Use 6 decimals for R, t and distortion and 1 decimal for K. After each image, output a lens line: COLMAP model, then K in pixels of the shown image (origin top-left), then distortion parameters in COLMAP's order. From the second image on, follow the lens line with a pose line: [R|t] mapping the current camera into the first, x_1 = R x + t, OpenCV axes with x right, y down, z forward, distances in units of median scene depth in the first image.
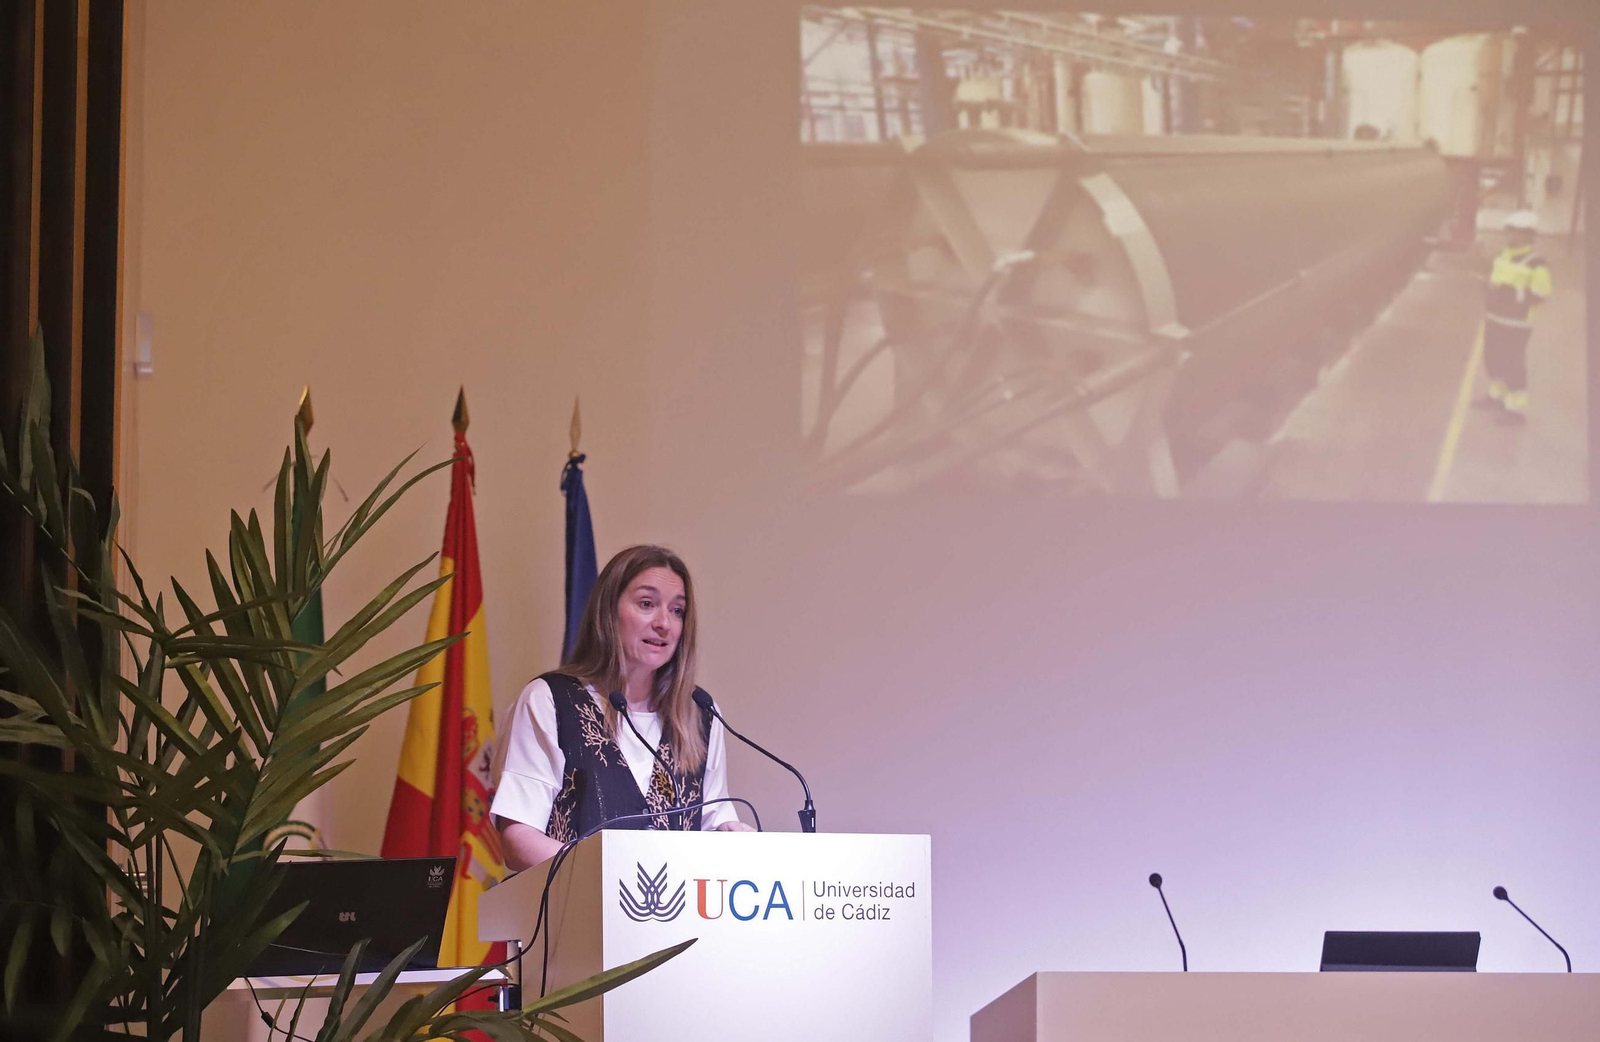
lens RADIAL K [[4698.6, 0, 800.0], [0, 4698.6, 521.0], [0, 0, 1]] dist [-0.145211, 1.700161]
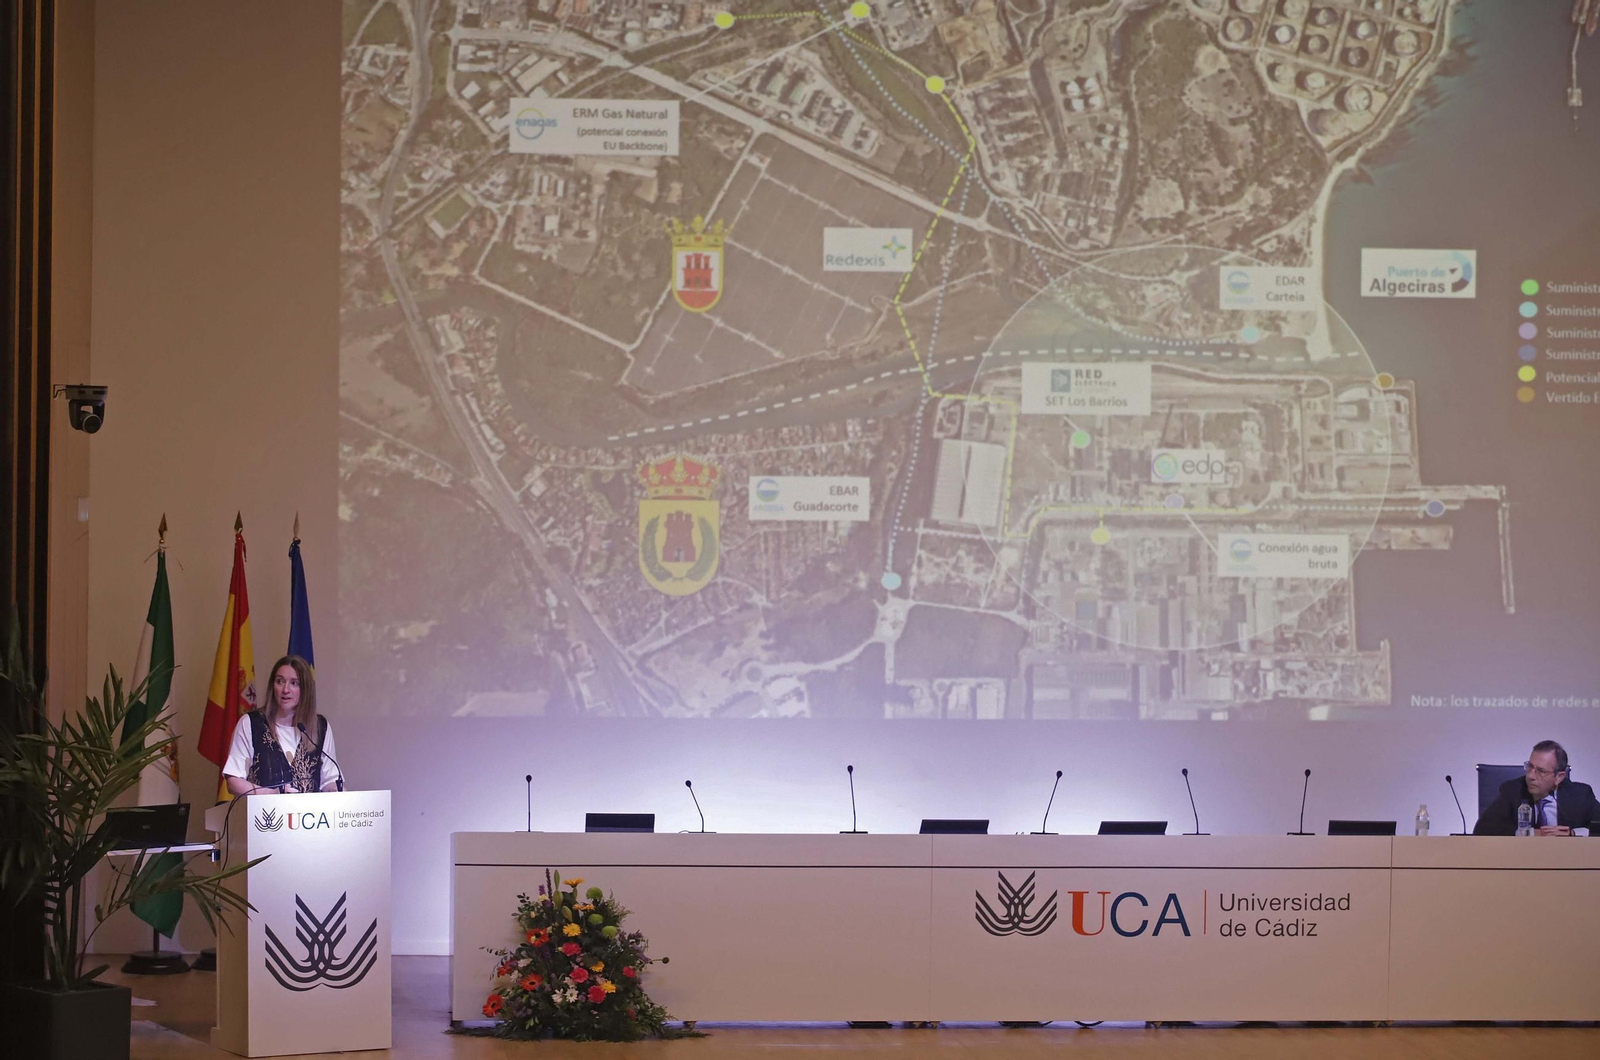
lens RADIAL K [[4200.6, 0, 800.0], [0, 4200.6, 530.0], [0, 0, 1]] dist [-0.146158, -0.004891]
pose [[0.999882, 0.013744, -0.006825, 0.253944], [-0.012805, 0.992383, 0.122525, -0.336330], [0.008457, -0.122424, 0.992442, -1.130827]]
